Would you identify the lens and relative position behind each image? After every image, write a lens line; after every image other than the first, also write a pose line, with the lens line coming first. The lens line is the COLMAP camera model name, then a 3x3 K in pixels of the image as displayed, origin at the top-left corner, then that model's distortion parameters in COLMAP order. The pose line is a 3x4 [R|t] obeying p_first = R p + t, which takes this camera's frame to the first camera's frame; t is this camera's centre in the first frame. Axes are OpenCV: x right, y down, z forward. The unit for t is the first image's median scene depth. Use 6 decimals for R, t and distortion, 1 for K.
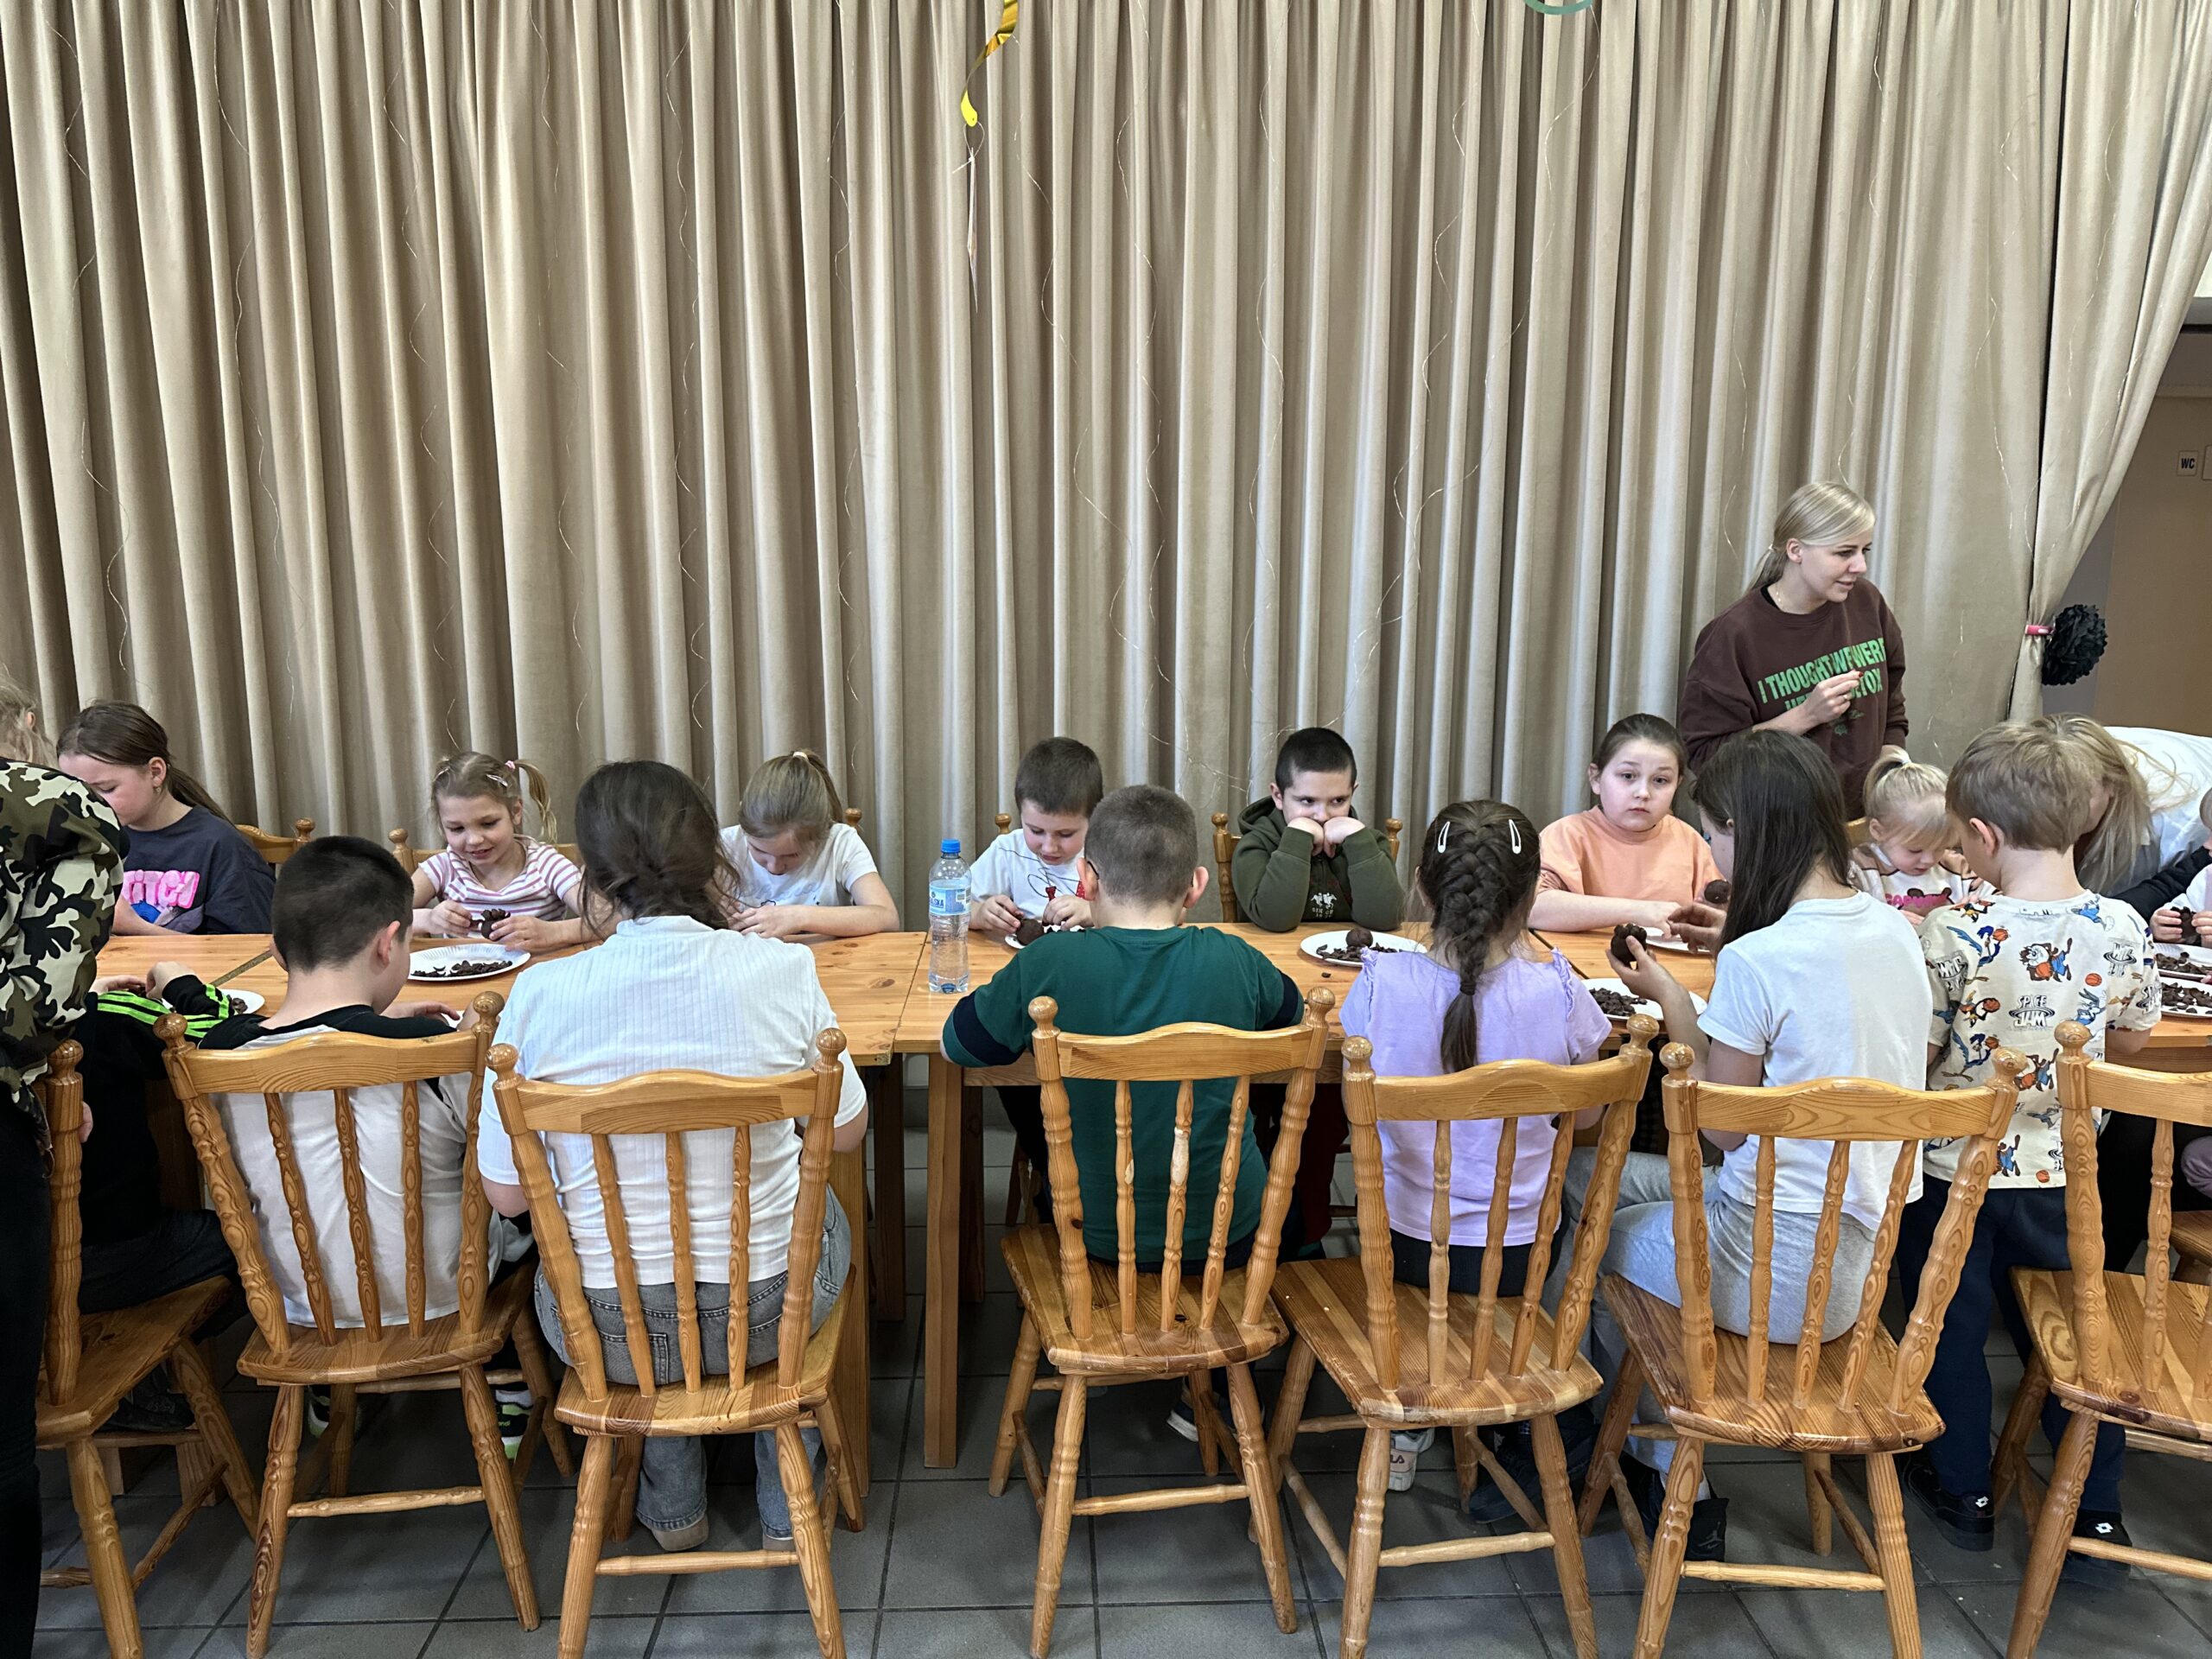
lens RADIAL K [[1537.9, 0, 1105.4], [0, 1537.9, 799.5], [0, 0, 1]] dist [0.063943, -0.120023]
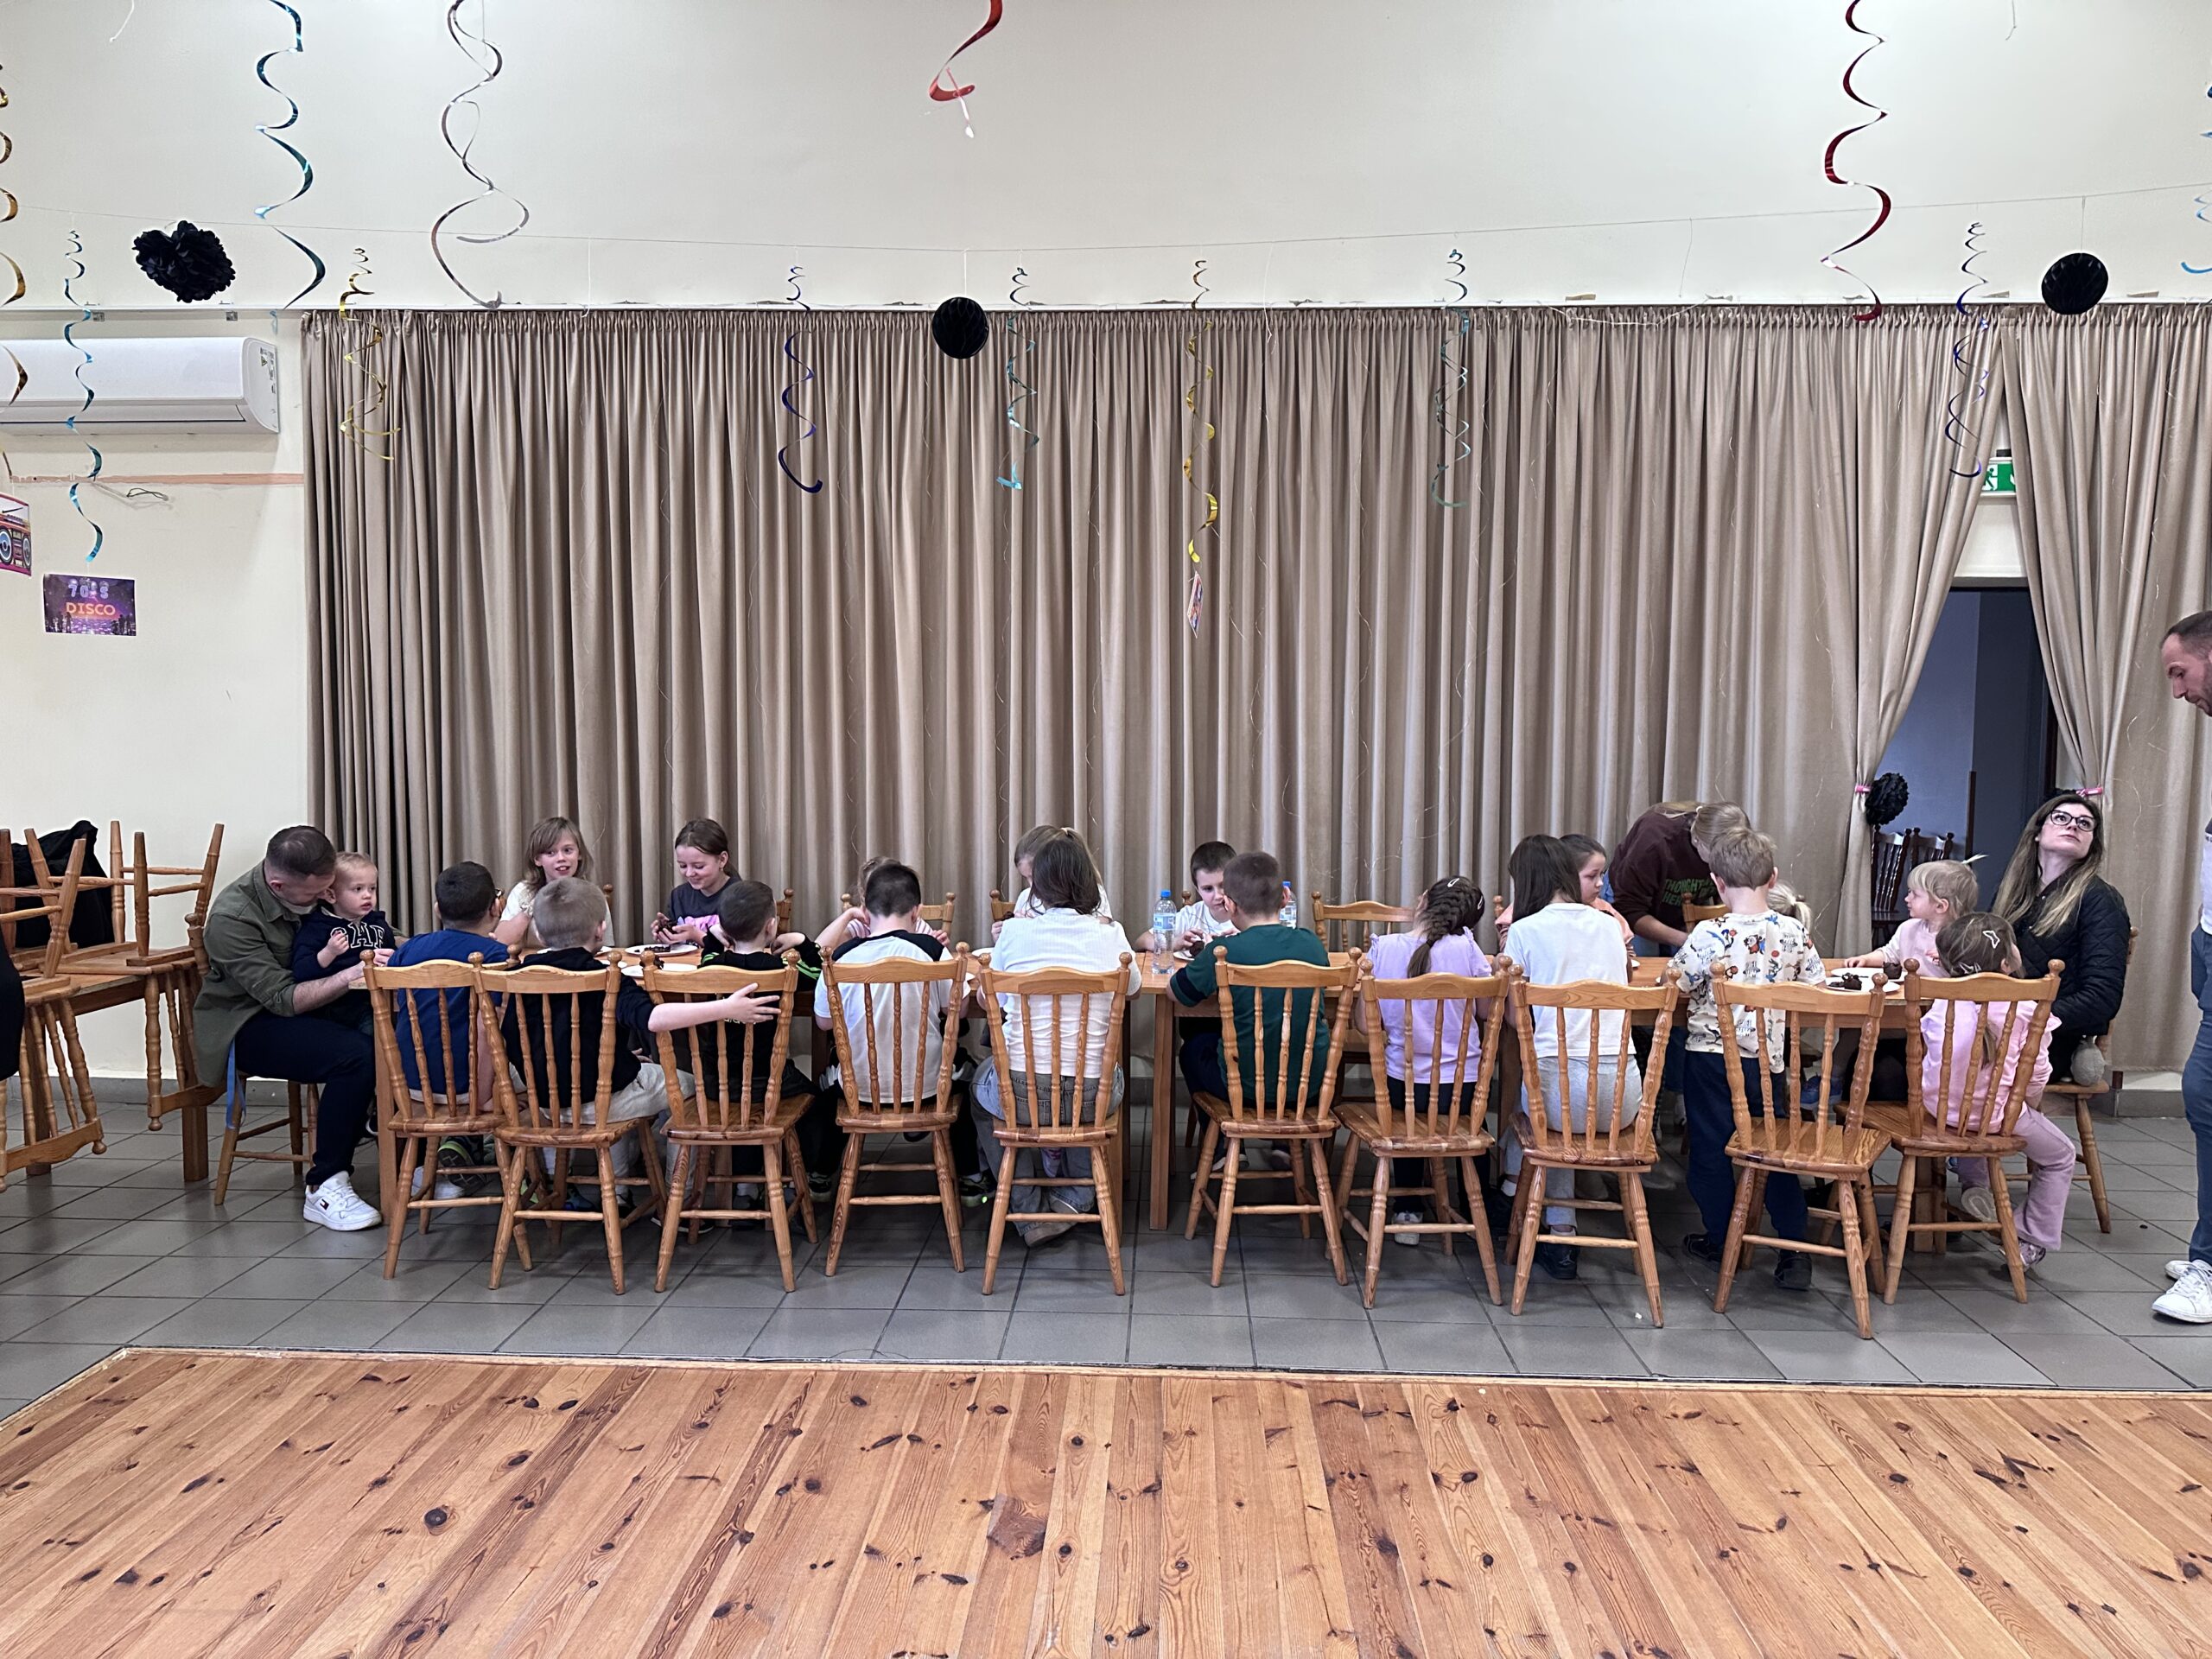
lens RADIAL K [[1537.9, 0, 1105.4], [0, 1537.9, 799.5], [0, 0, 1]] dist [0.063943, -0.120023]
pose [[0.995544, 0.005681, -0.094126, -0.000155], [-0.016766, 0.992943, -0.117403, 0.173207], [0.092795, 0.118458, 0.988614, -1.095072]]
